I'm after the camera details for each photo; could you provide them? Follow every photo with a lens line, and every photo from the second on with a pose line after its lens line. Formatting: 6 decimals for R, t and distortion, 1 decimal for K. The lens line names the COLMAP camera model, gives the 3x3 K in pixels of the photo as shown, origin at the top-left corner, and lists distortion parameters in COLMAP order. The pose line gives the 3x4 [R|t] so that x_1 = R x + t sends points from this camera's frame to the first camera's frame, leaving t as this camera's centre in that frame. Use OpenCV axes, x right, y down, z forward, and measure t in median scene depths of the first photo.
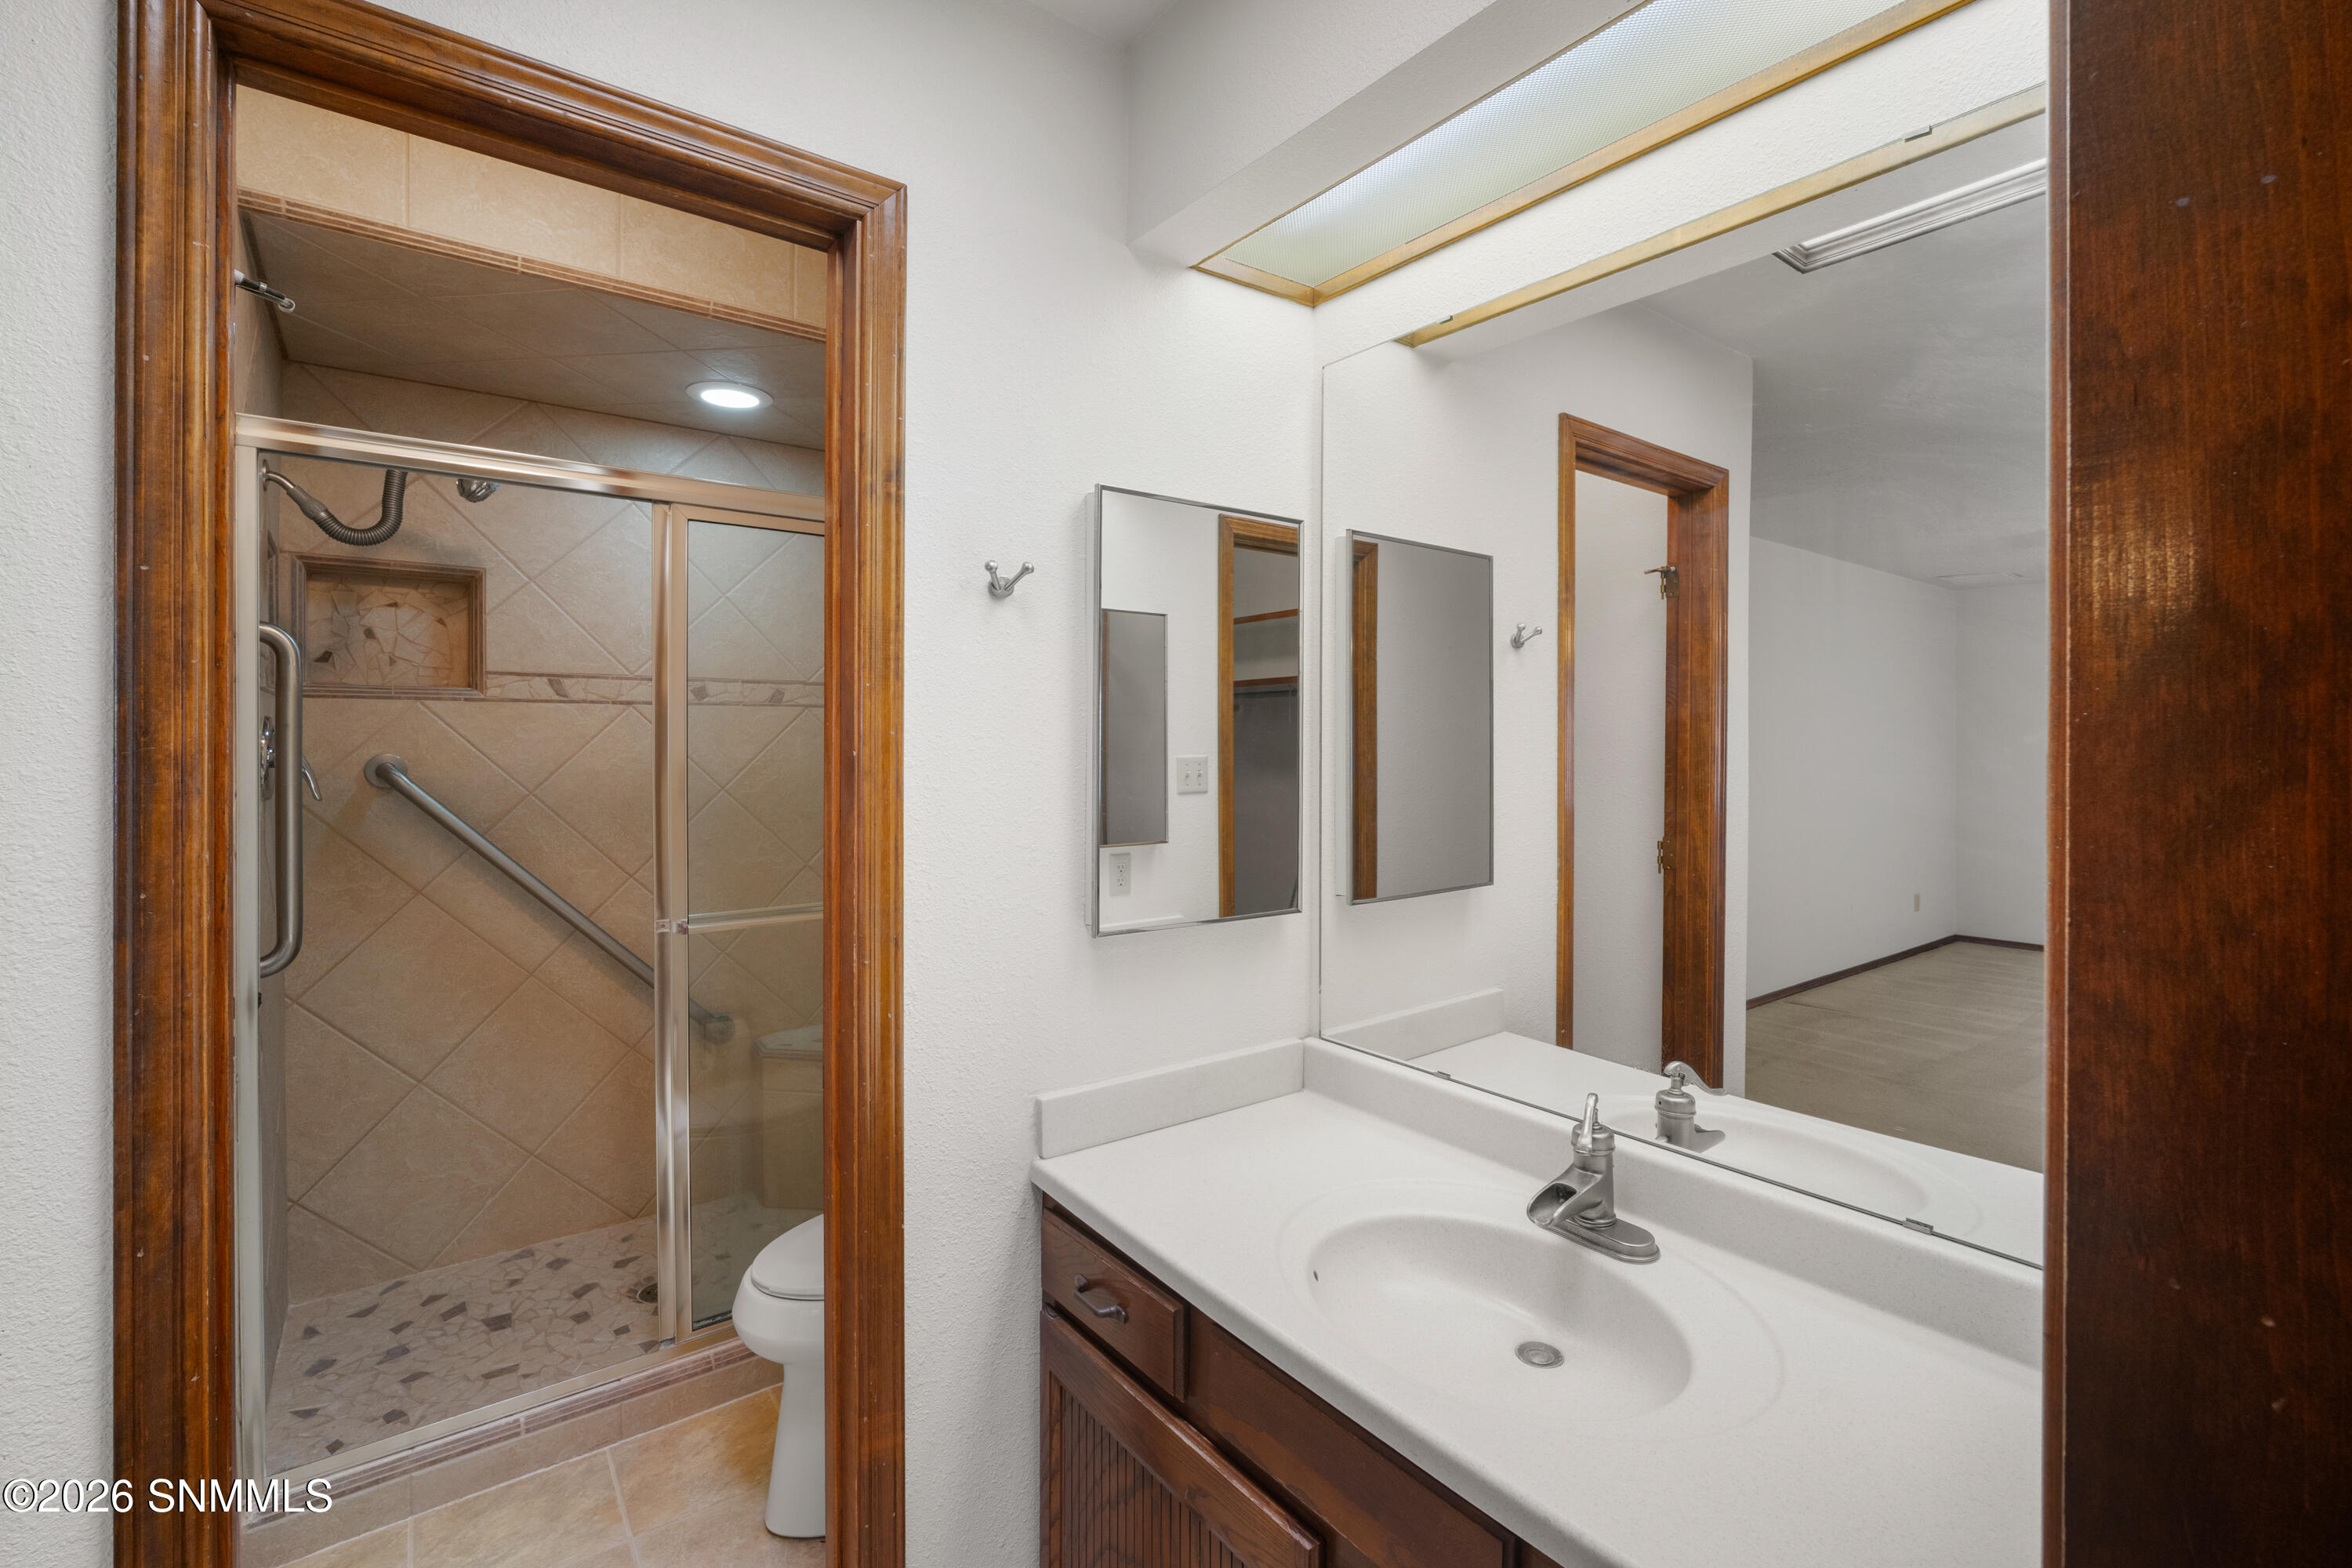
lens RADIAL K [[1026.8, 0, 1171.9], [0, 1026.8, 745.1], [0, 0, 1]] dist [-0.003323, 0.000253]
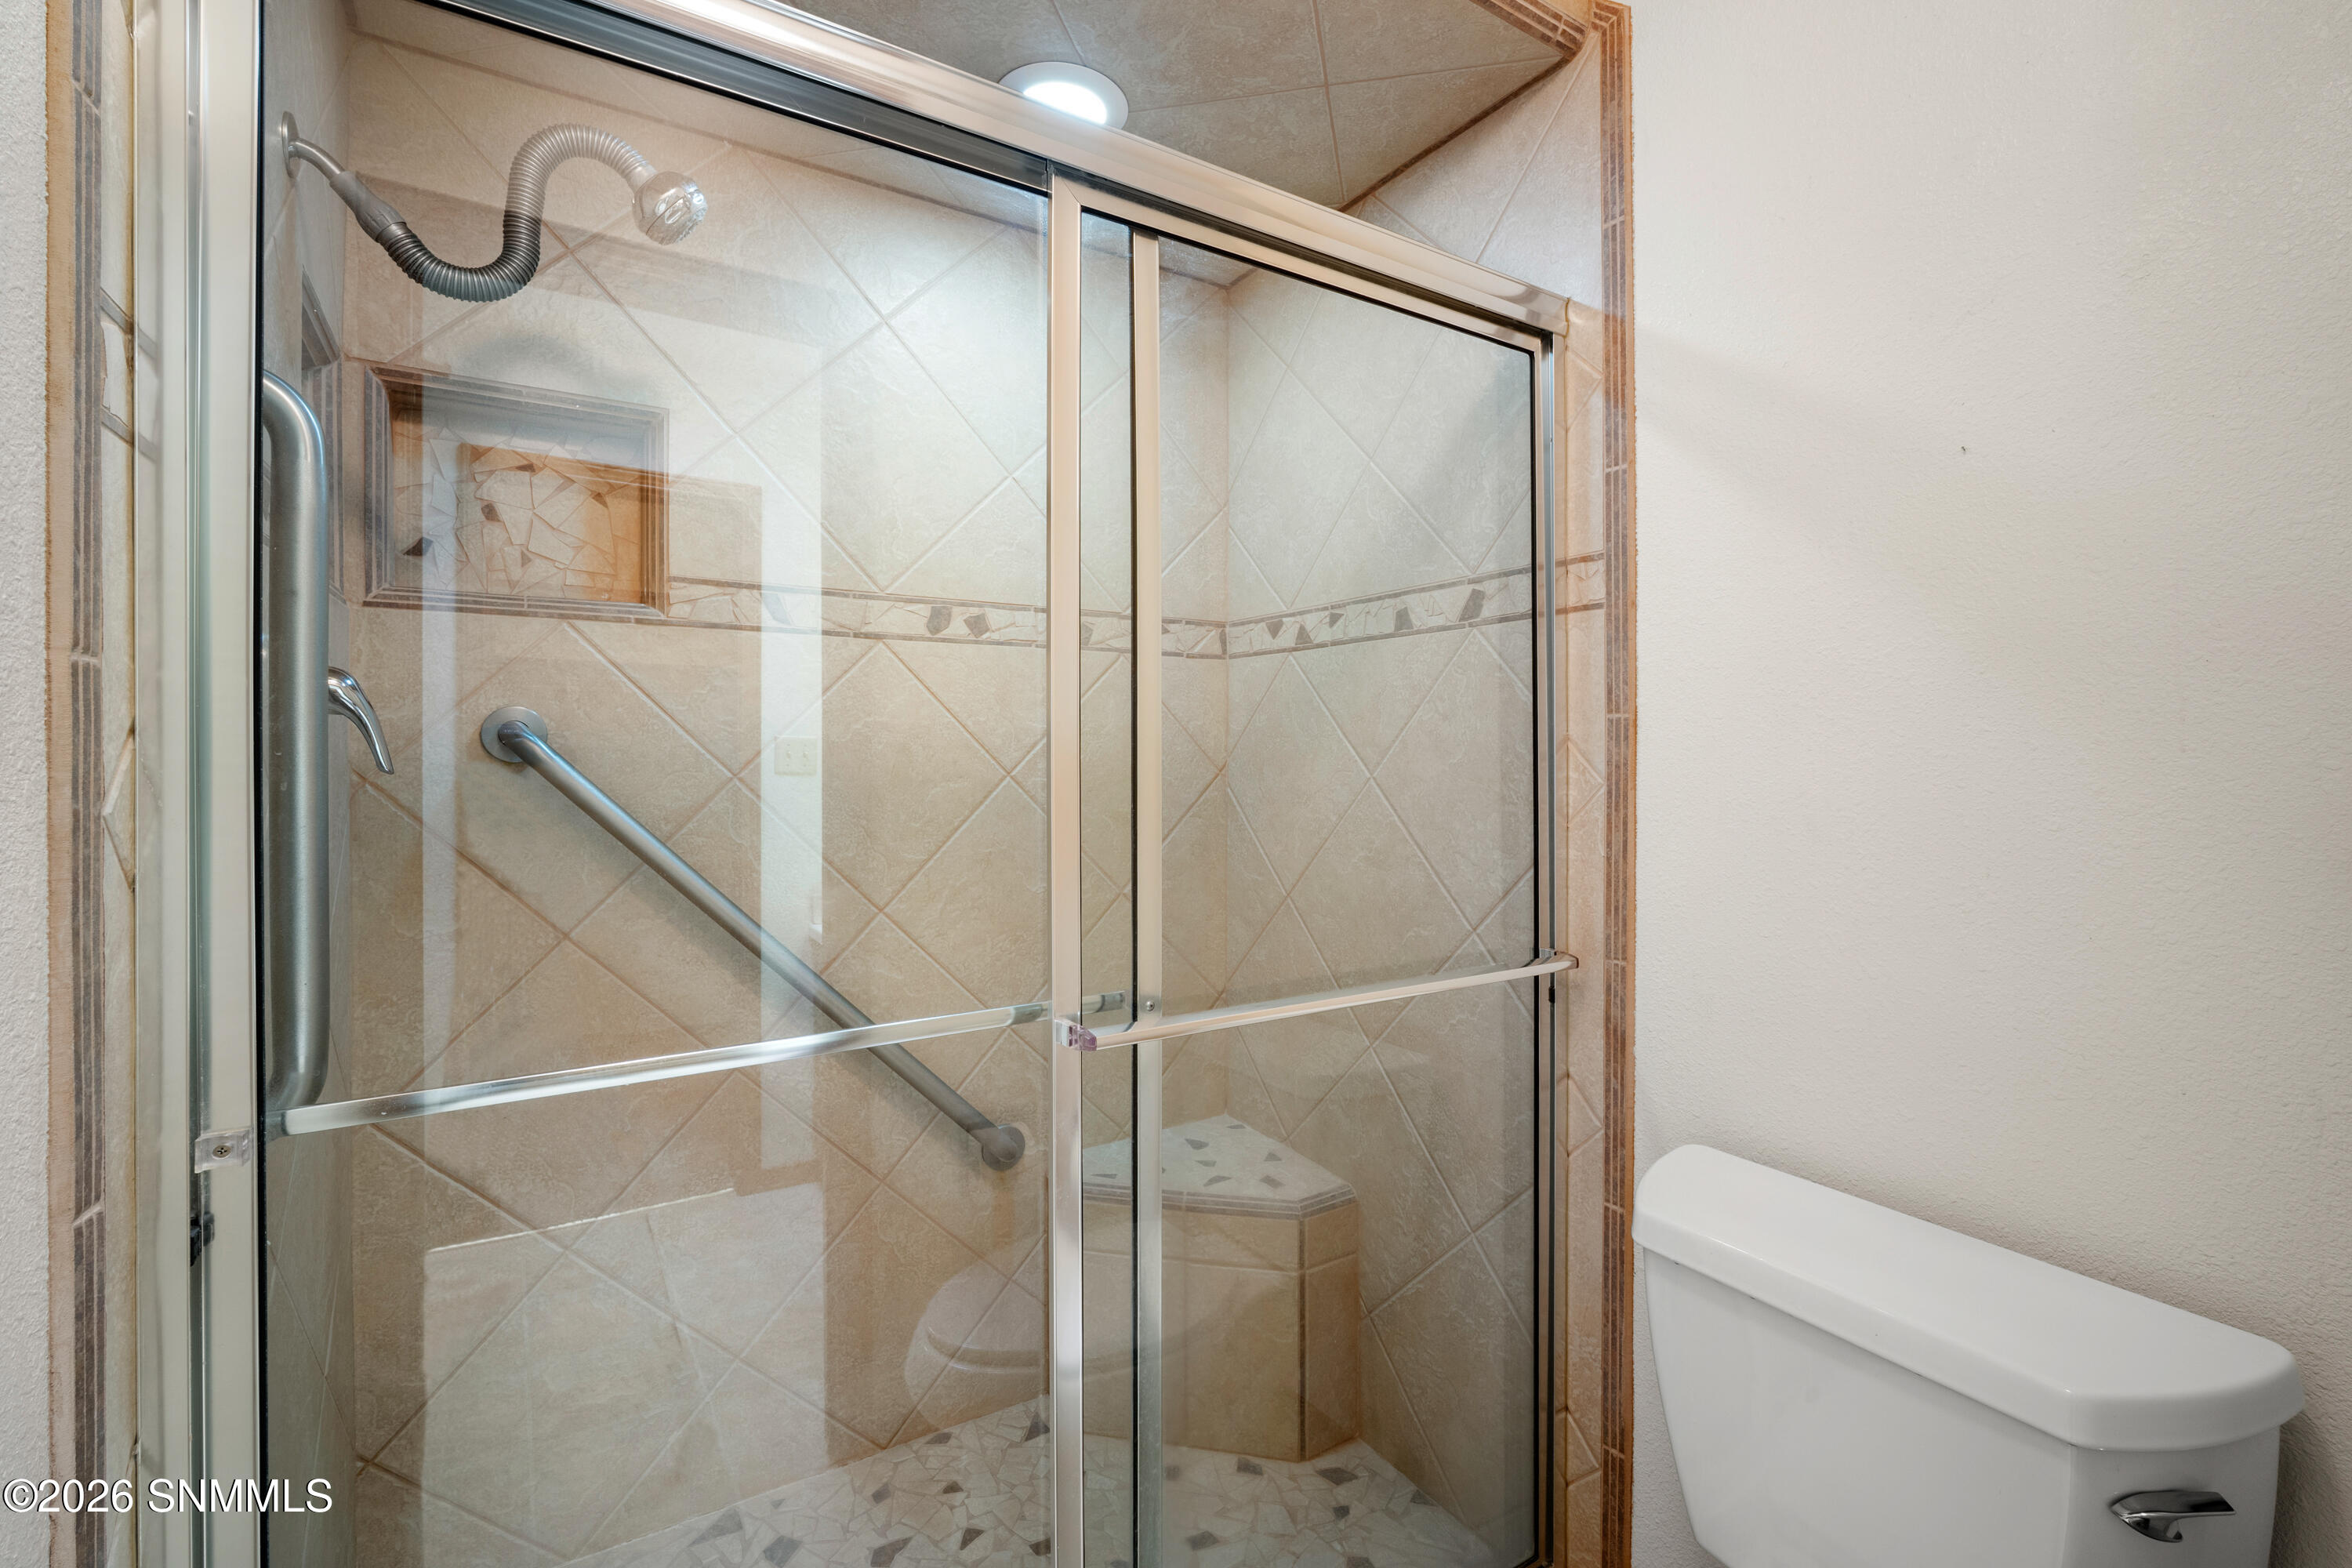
lens RADIAL K [[1029.8, 0, 1185.0], [0, 1029.8, 760.3], [0, 0, 1]] dist [-0.005200, 0.000588]
pose [[0.995978, 0.001088, -0.089592, -0.313839], [-0.001092, 0.999999, 0.000000, 0.039043], [0.089592, 0.000098, 0.995979, 0.425140]]
